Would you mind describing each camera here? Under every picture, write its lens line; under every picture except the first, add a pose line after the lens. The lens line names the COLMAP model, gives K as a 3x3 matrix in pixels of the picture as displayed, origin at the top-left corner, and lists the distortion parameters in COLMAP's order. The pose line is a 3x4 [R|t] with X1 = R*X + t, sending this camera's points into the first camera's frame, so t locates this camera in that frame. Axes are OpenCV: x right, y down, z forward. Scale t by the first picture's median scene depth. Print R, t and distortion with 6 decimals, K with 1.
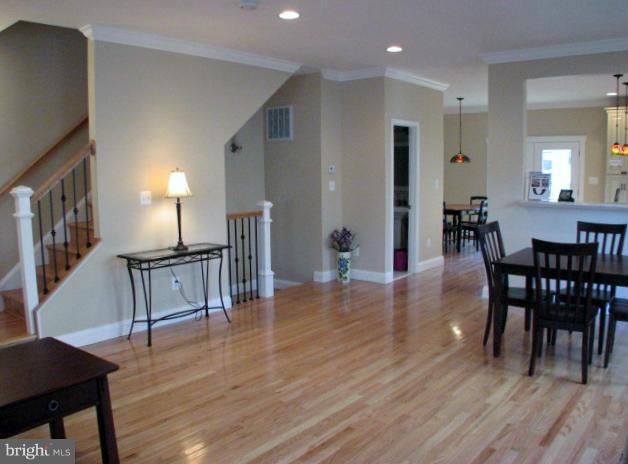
lens RADIAL K [[546.2, 0, 314.0], [0, 546.2, 232.0], [0, 0, 1]] dist [-0.208460, 0.133020]
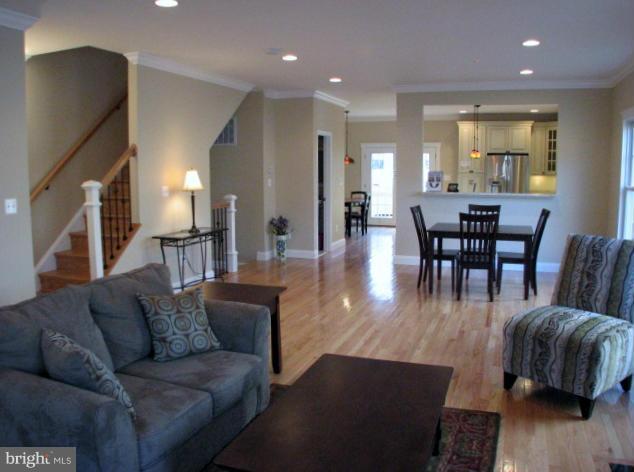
lens RADIAL K [[551.4, 0, 317.0], [0, 551.4, 236.0], [0, 0, 1]] dist [-0.208460, 0.133020]
pose [[0.944358, -0.033279, 0.327231, -0.350335], [0.031635, 0.999446, 0.010348, 0.034068], [-0.327394, 0.000580, 0.944888, -0.274508]]
